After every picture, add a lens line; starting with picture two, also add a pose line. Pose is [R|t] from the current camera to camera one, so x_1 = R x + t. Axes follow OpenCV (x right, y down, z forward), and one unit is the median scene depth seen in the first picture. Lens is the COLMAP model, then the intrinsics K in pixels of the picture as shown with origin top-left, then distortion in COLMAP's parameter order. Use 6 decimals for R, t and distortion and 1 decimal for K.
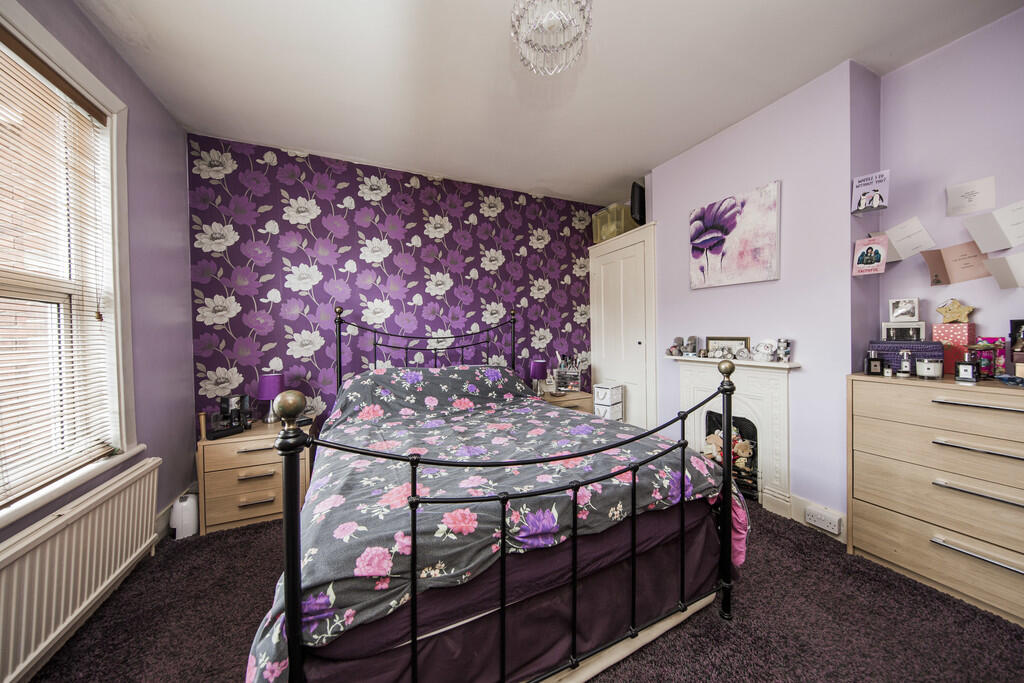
lens RADIAL K [[341.5, 0, 518.7], [0, 341.5, 333.3], [0, 0, 1]] dist [0.004203, -0.000097]
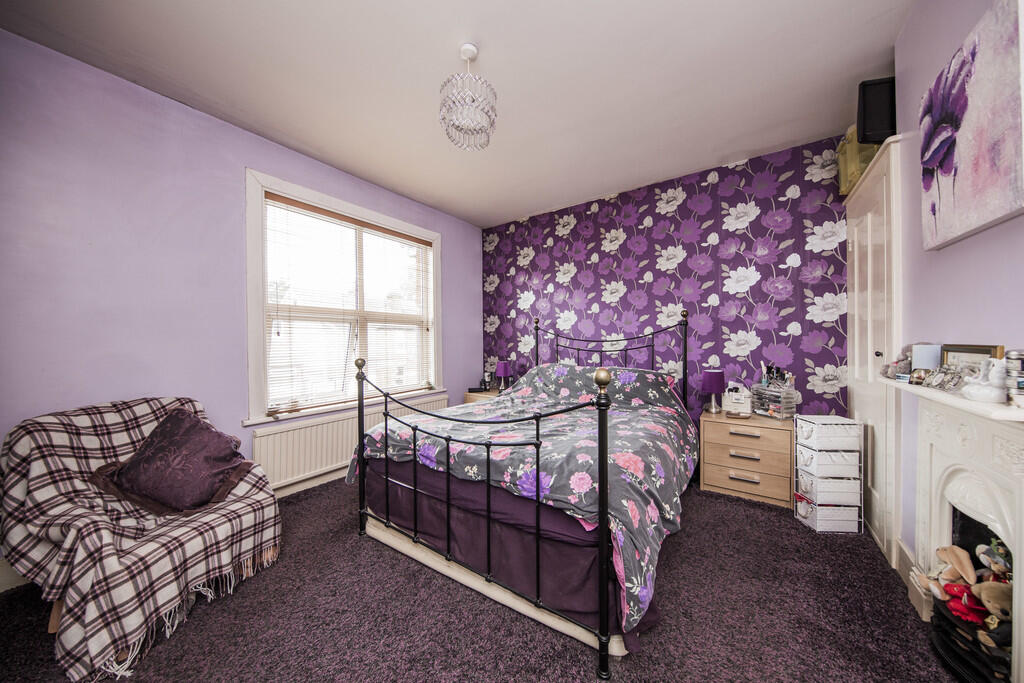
lens RADIAL K [[341.5, 0, 520.0], [0, 341.5, 340.8], [0, 0, 1]] dist [0.004203, -0.000097]
pose [[0.491748, 0.005758, -0.870718, 0.618708], [-0.006683, 0.999974, 0.002838, 0.011671], [0.870712, 0.004424, 0.491774, 0.217379]]
